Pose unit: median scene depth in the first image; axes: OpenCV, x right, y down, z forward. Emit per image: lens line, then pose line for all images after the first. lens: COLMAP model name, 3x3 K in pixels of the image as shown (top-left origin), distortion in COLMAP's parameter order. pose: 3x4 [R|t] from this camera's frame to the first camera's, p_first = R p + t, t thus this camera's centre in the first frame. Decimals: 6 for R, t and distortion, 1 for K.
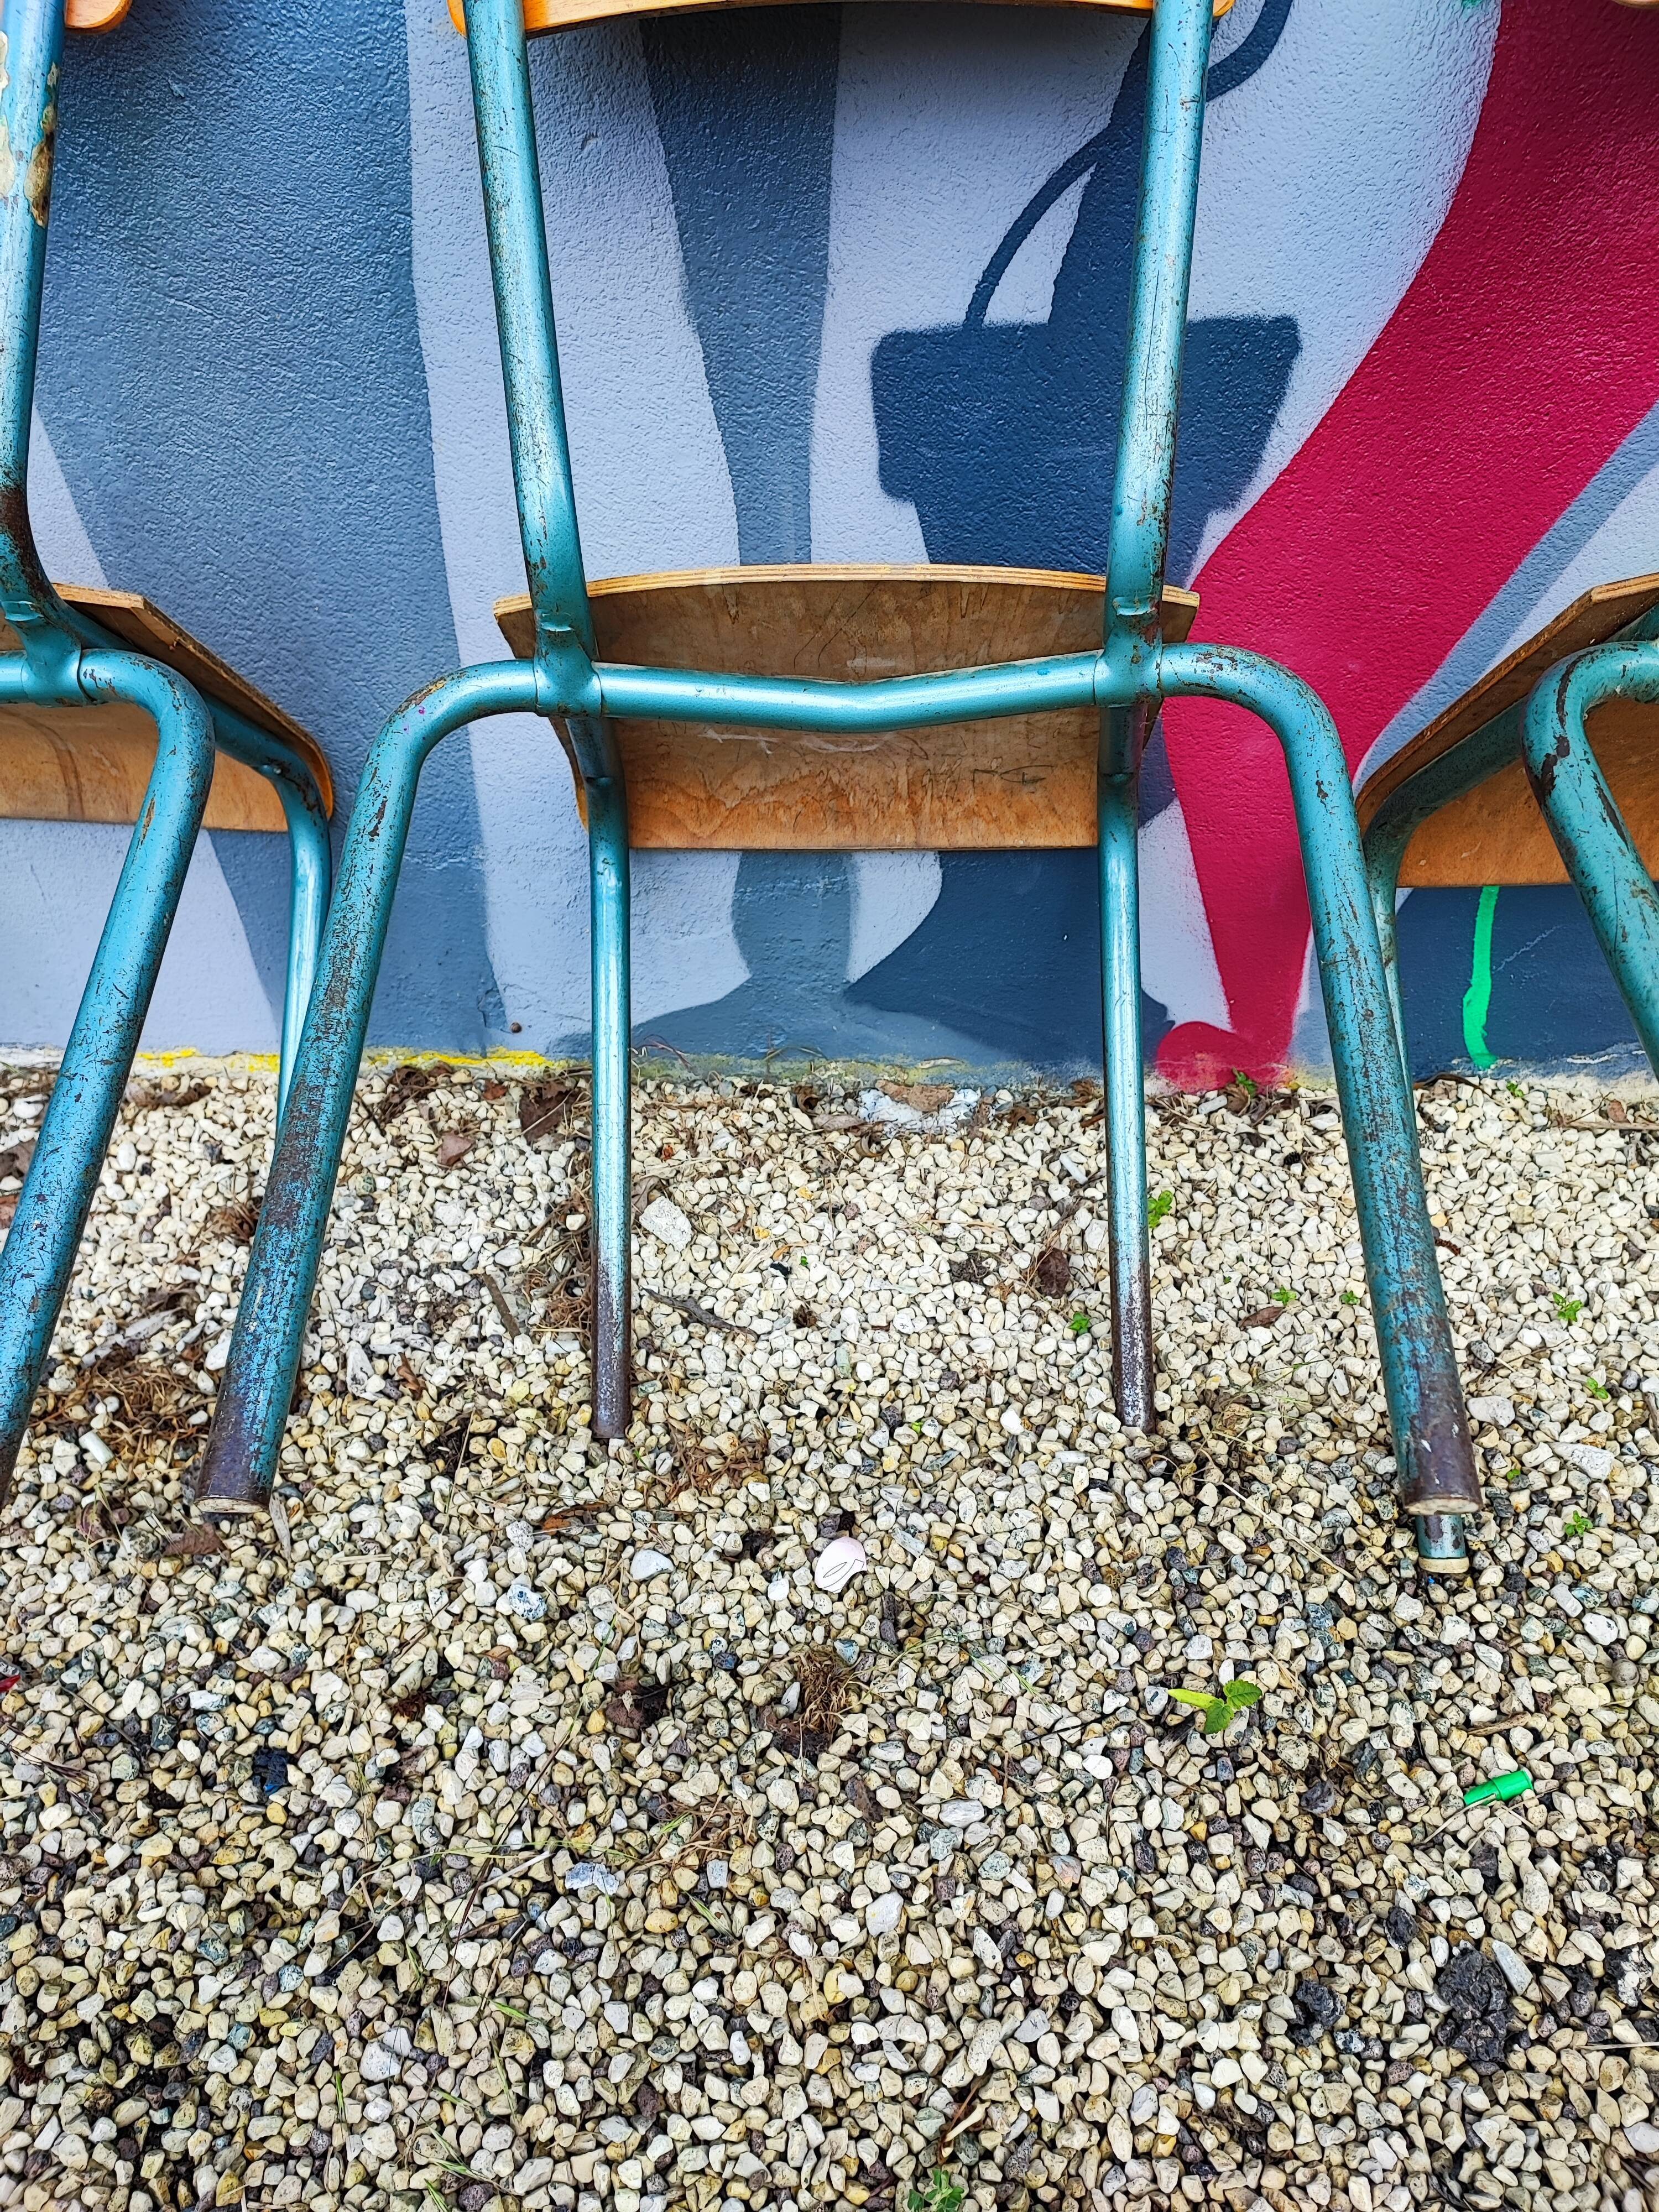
lens RADIAL K [[1602.3, 0, 838.8], [0, 1602.3, 1108.7], [0, 0, 1]] dist [0.050600, -0.063439]
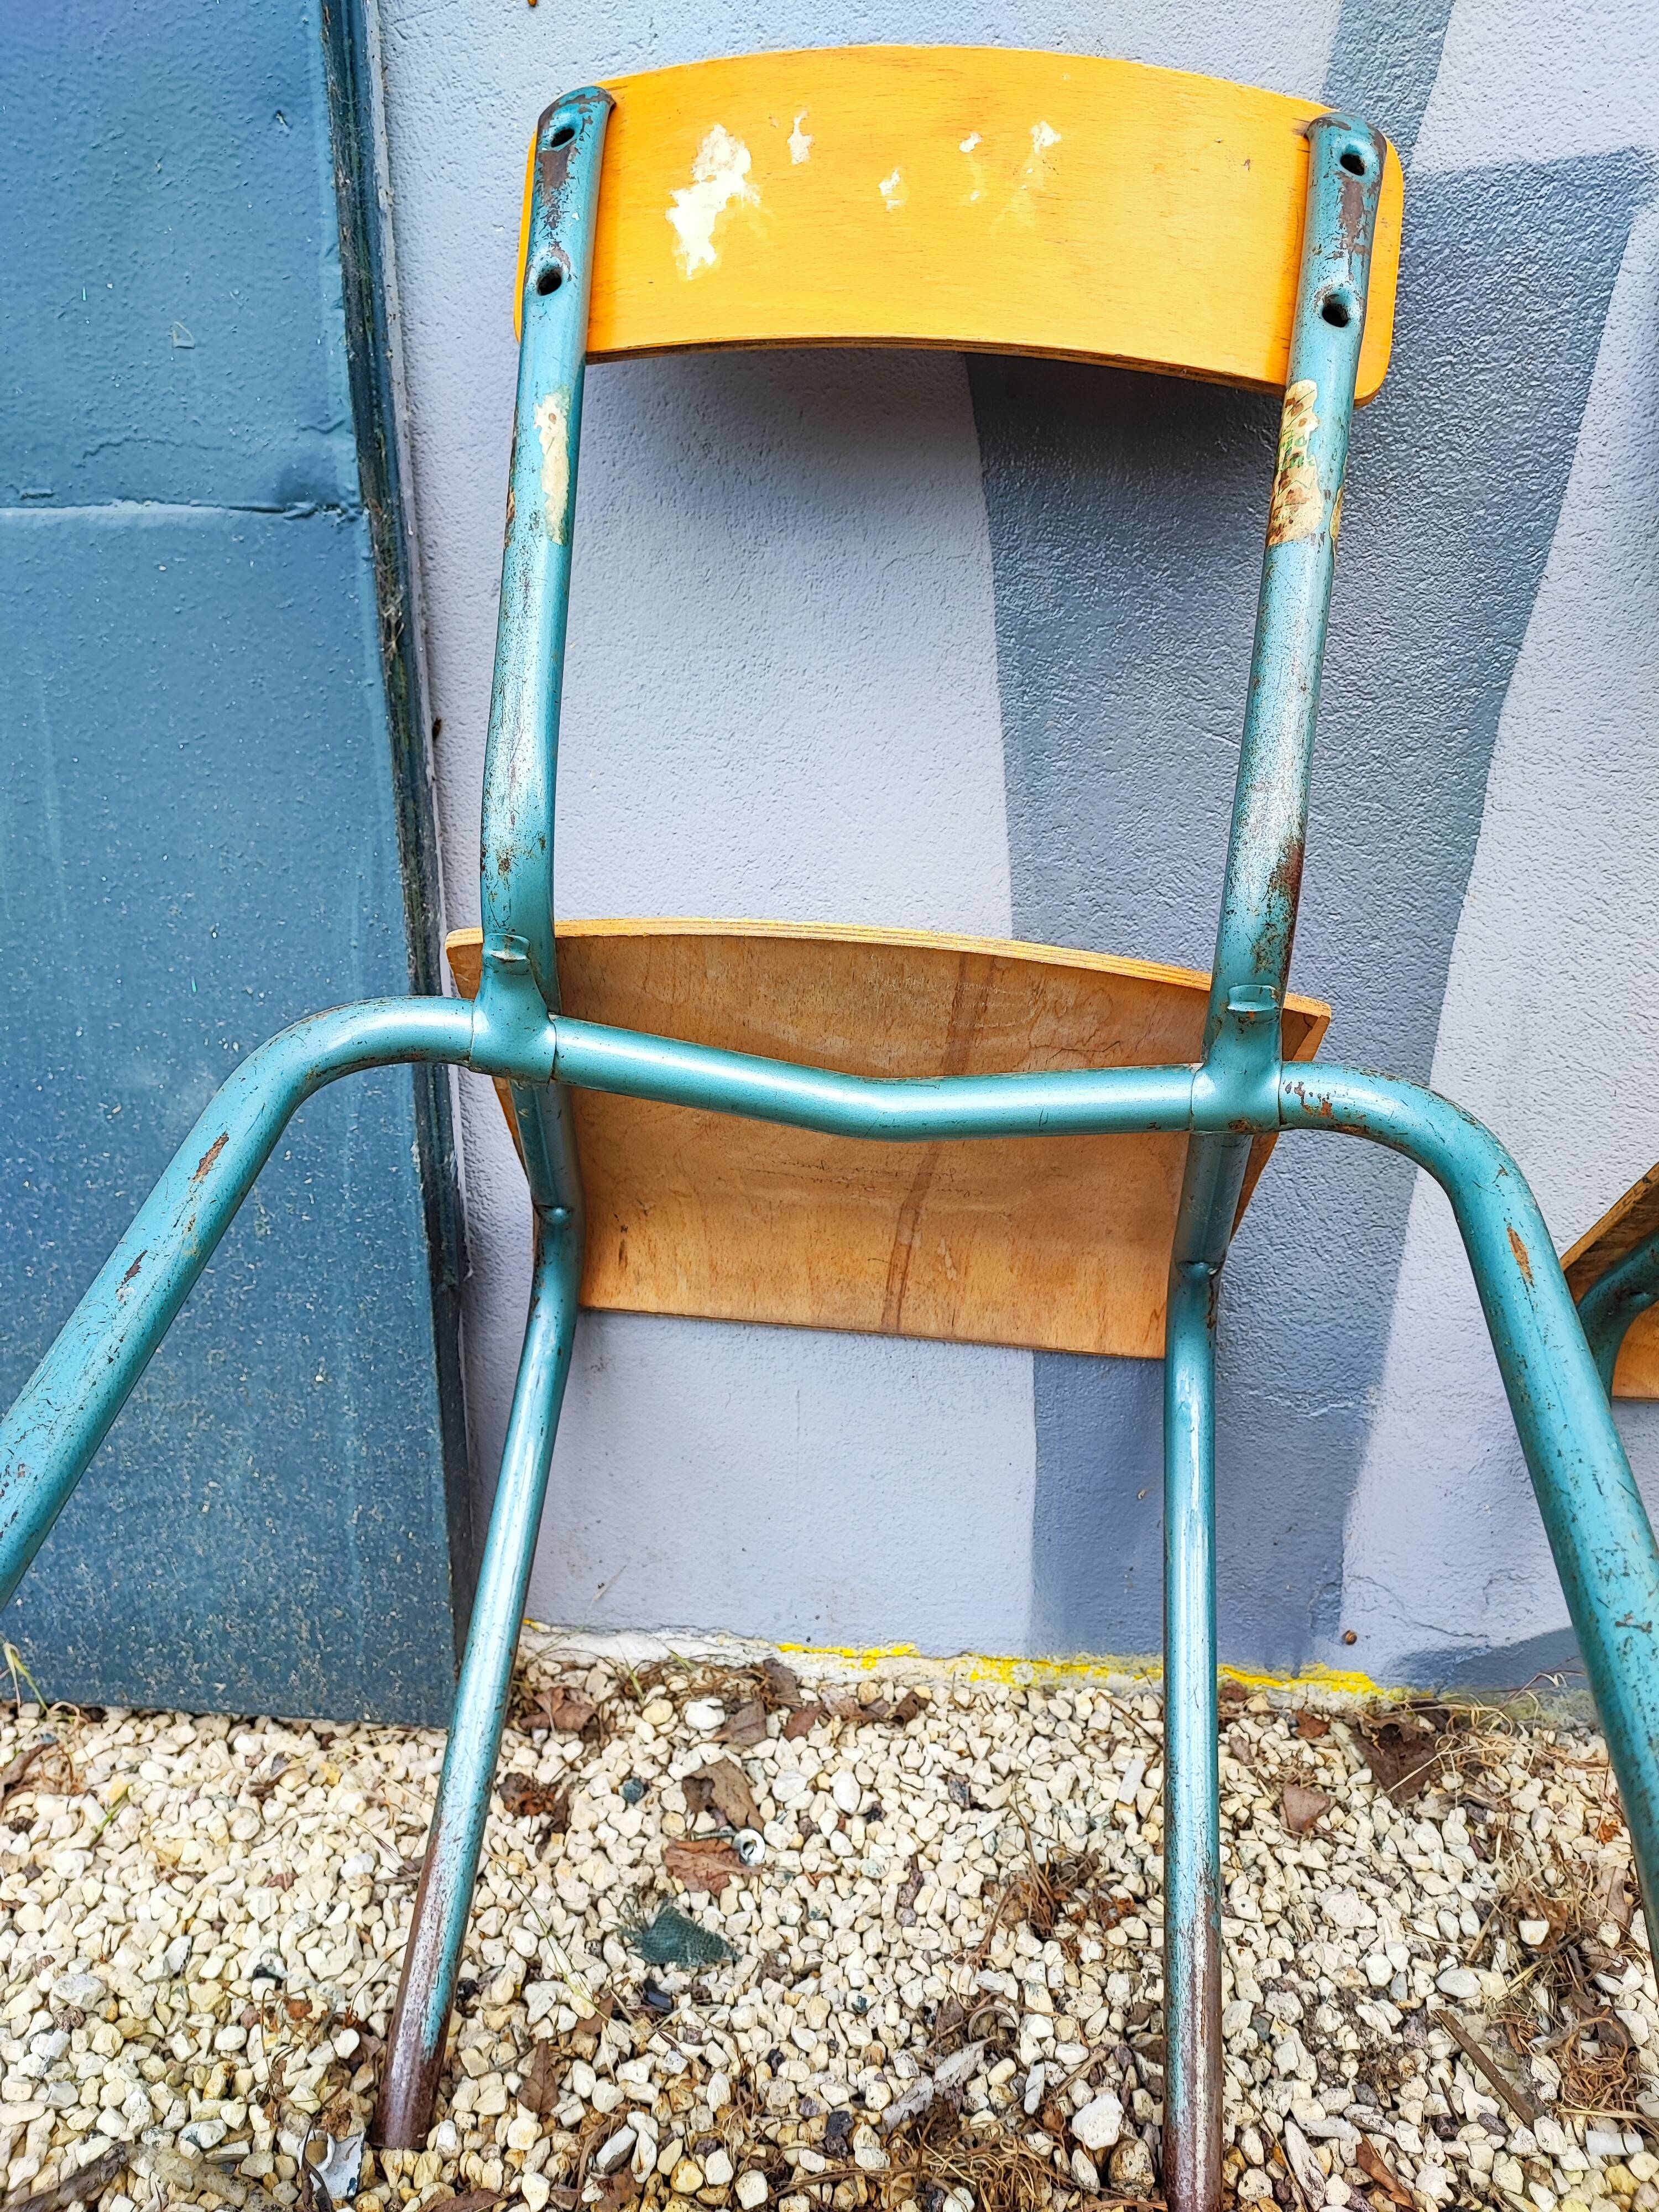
lens RADIAL K [[1602.3, 0, 838.8], [0, 1602.3, 1108.7], [0, 0, 1]] dist [0.050600, -0.063439]
pose [[0.997787, 0.030850, -0.058896, -0.540681], [-0.051343, 0.920330, -0.387759, 0.037459], [0.042241, 0.389925, 0.919877, 0.257003]]
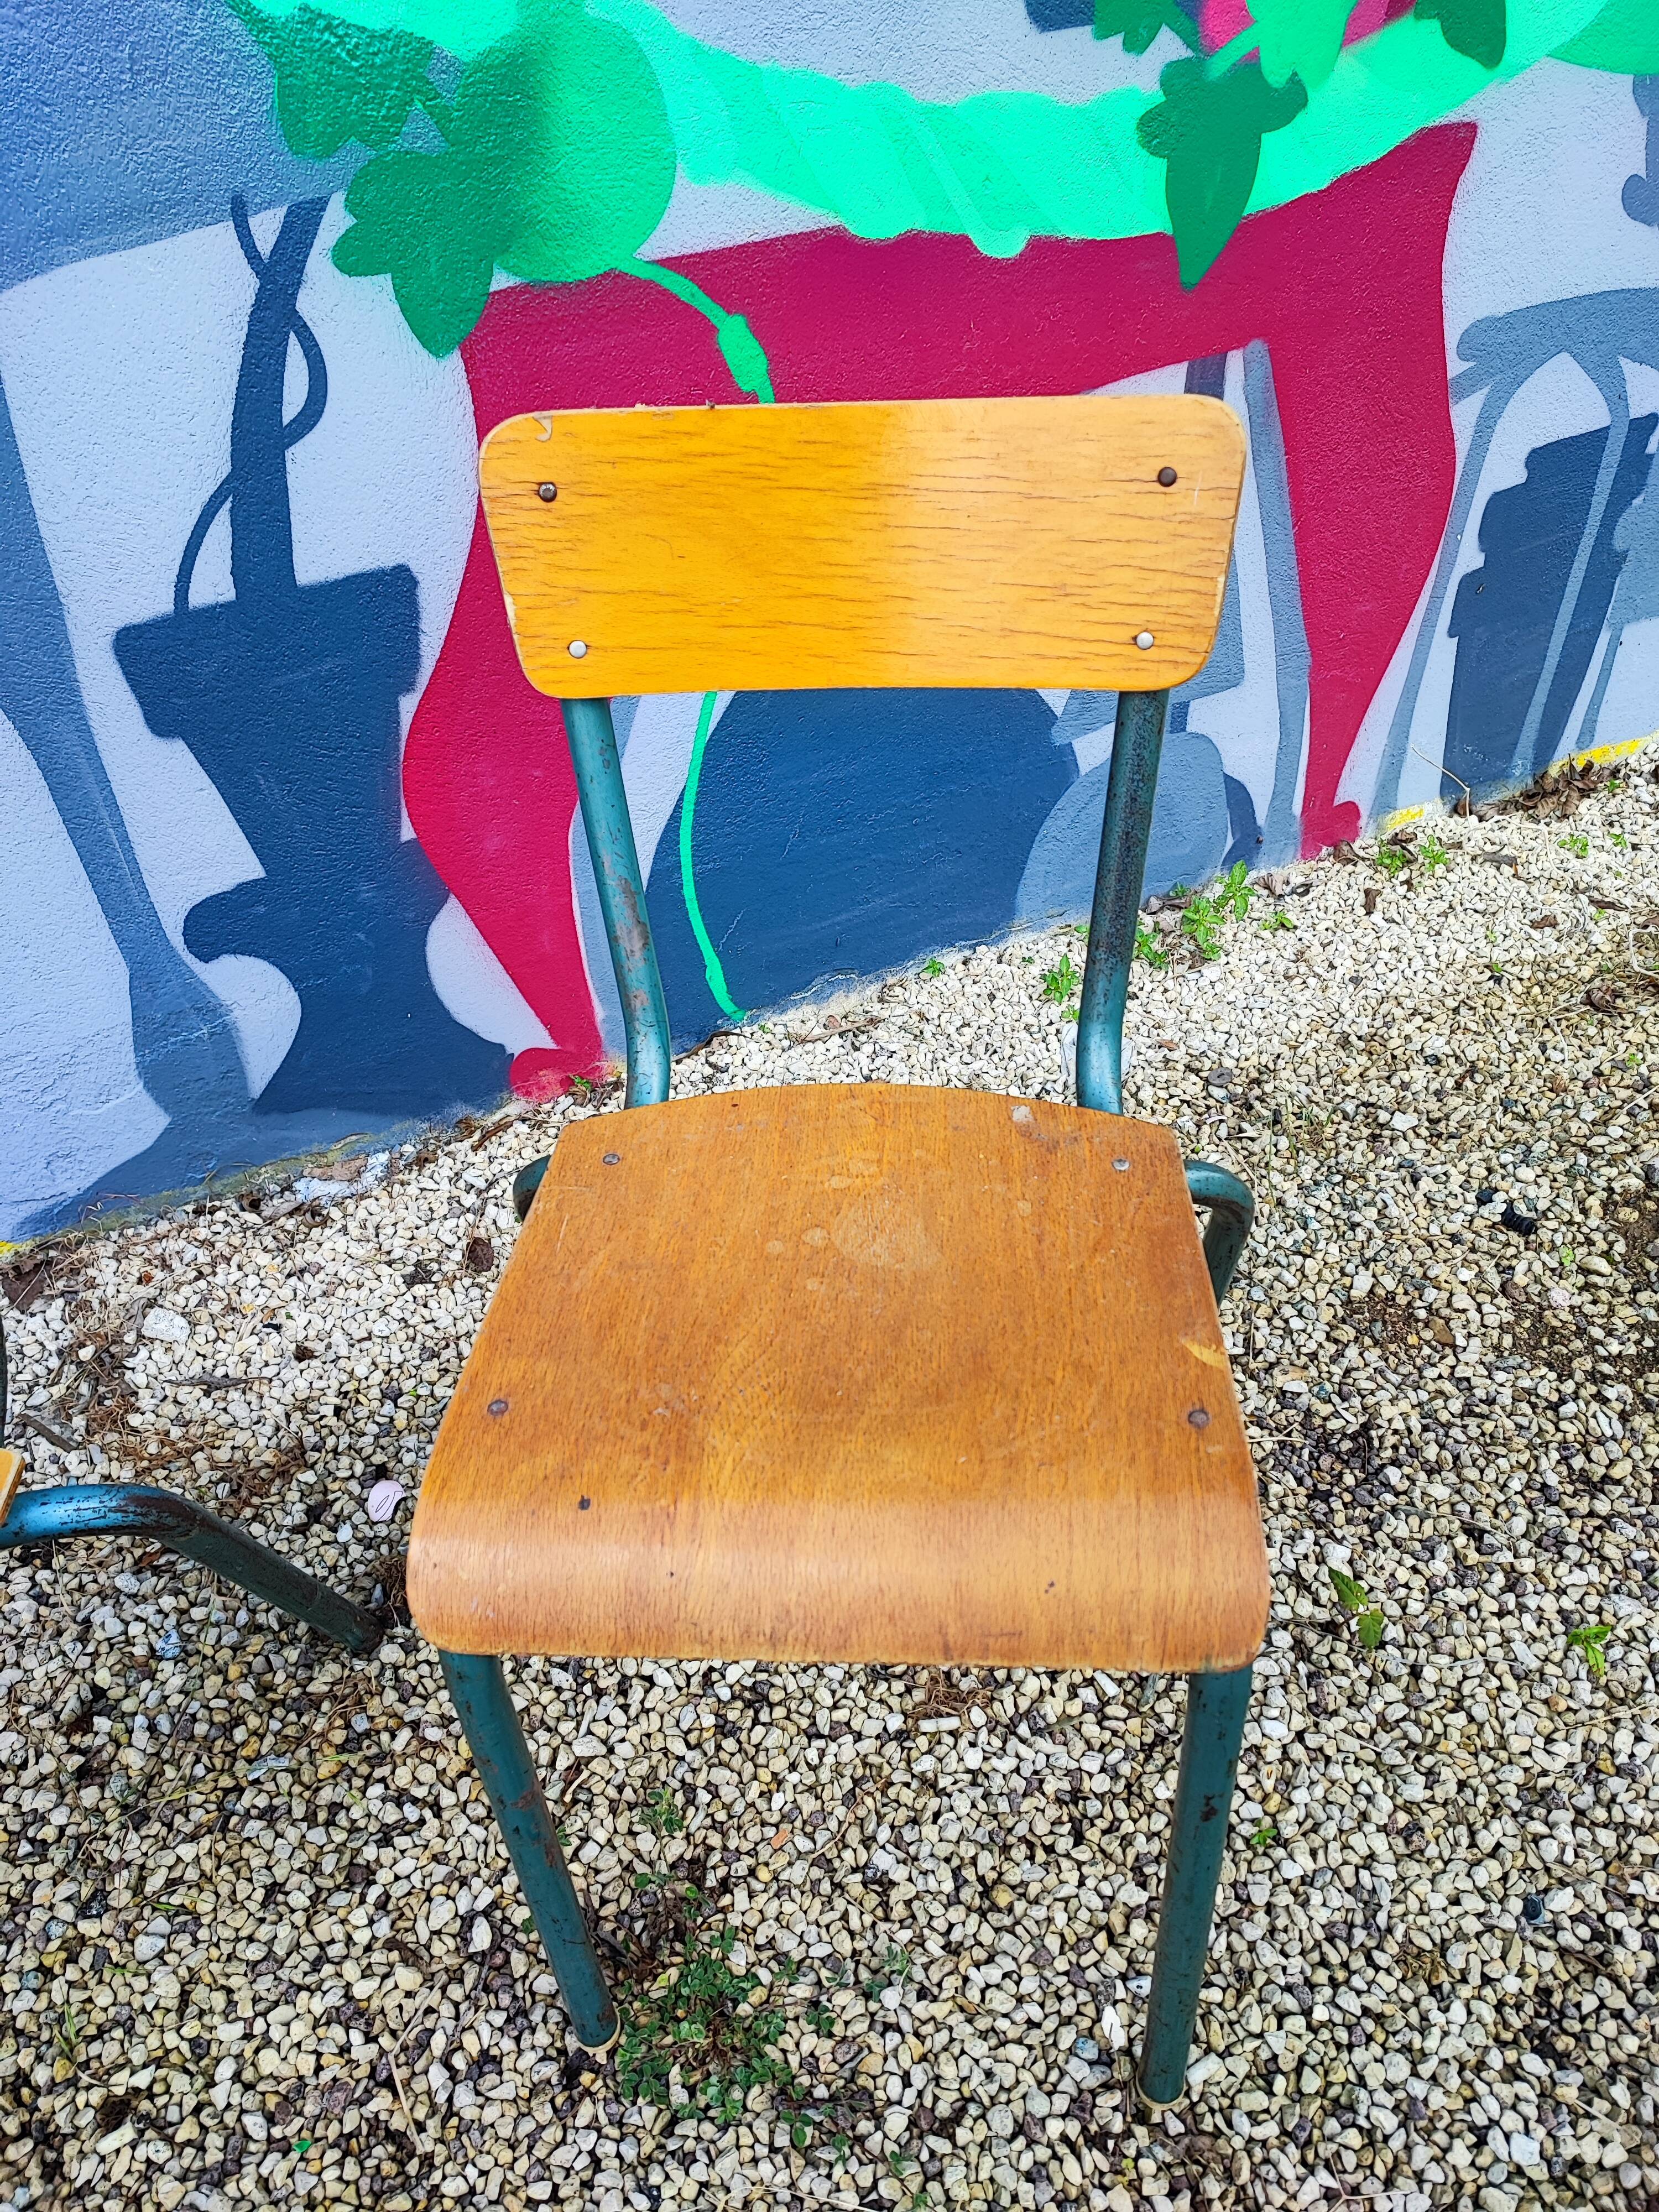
lens RADIAL K [[1593.8, 0, 837.5], [0, 1593.8, 1108.6], [0, 0, 1]] dist [0.059789, -0.068324]
pose [[0.891668, -0.308633, 0.331171, -0.005386], [0.330720, 0.943665, -0.011008, 0.121085], [-0.309117, 0.119341, 0.943506, -0.428986]]
